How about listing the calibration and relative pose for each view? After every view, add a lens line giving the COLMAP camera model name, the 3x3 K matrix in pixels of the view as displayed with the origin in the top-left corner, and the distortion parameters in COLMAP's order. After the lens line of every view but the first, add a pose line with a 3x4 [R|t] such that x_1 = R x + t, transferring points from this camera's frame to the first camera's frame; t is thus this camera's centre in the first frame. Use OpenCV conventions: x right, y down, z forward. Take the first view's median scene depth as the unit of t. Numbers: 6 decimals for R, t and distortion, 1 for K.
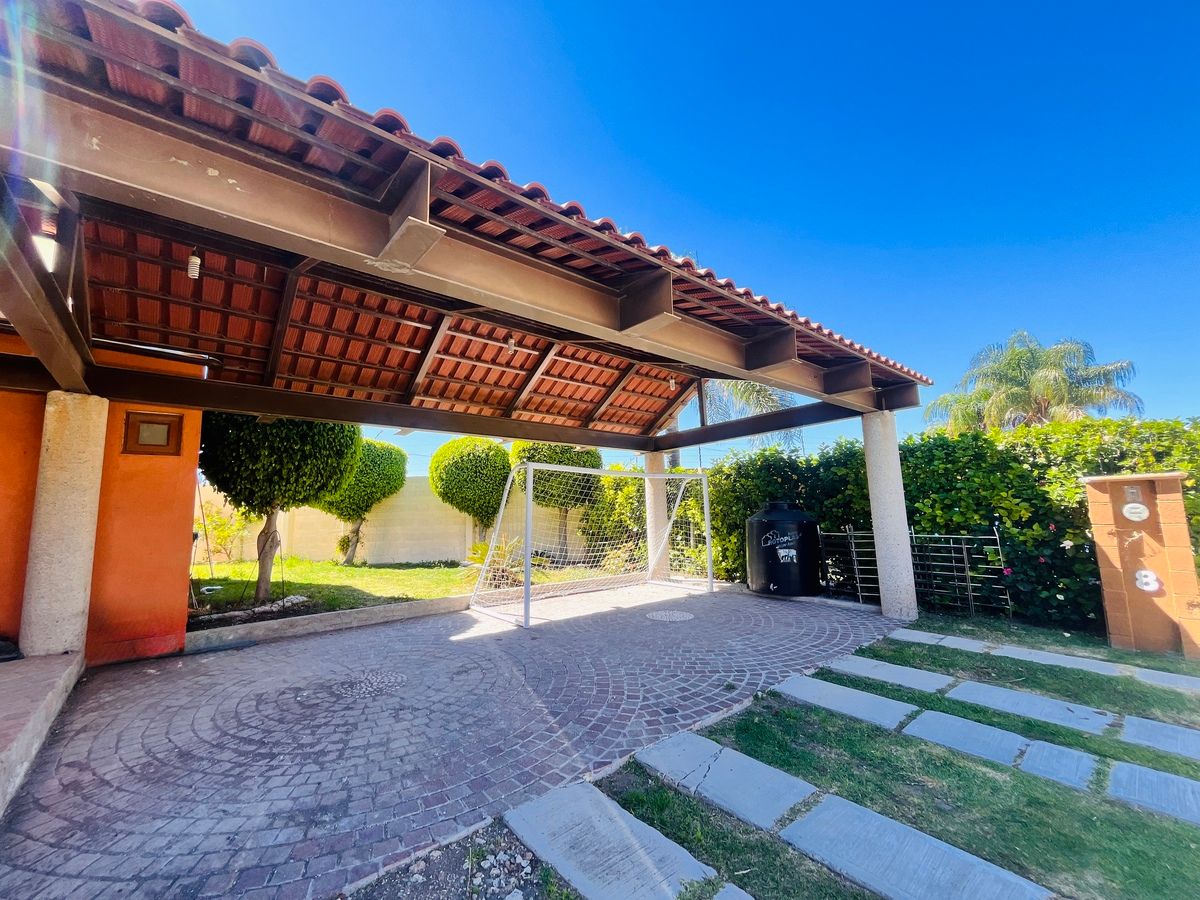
lens RADIAL K [[487.1, 0, 599.2], [0, 487.1, 451.1], [0, 0, 1]] dist [-0.001922, -0.000208]
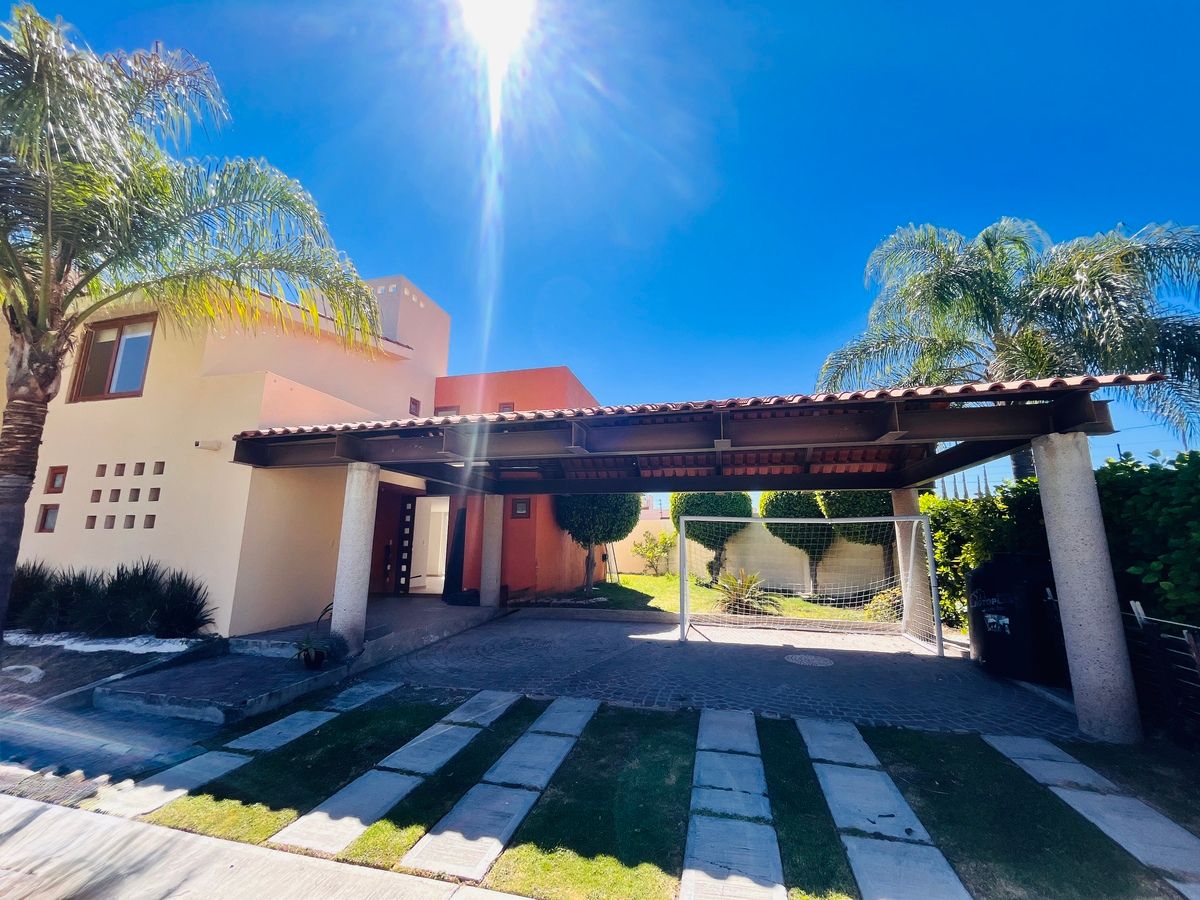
lens RADIAL K [[487.1, 0, 600.1], [0, 487.1, 447.2], [0, 0, 1]] dist [-0.001922, -0.000208]
pose [[0.580949, -0.127995, -0.803813, 1.187008], [0.085498, 0.991691, -0.096118, -0.078882], [0.809437, -0.012885, 0.587065, 0.047814]]
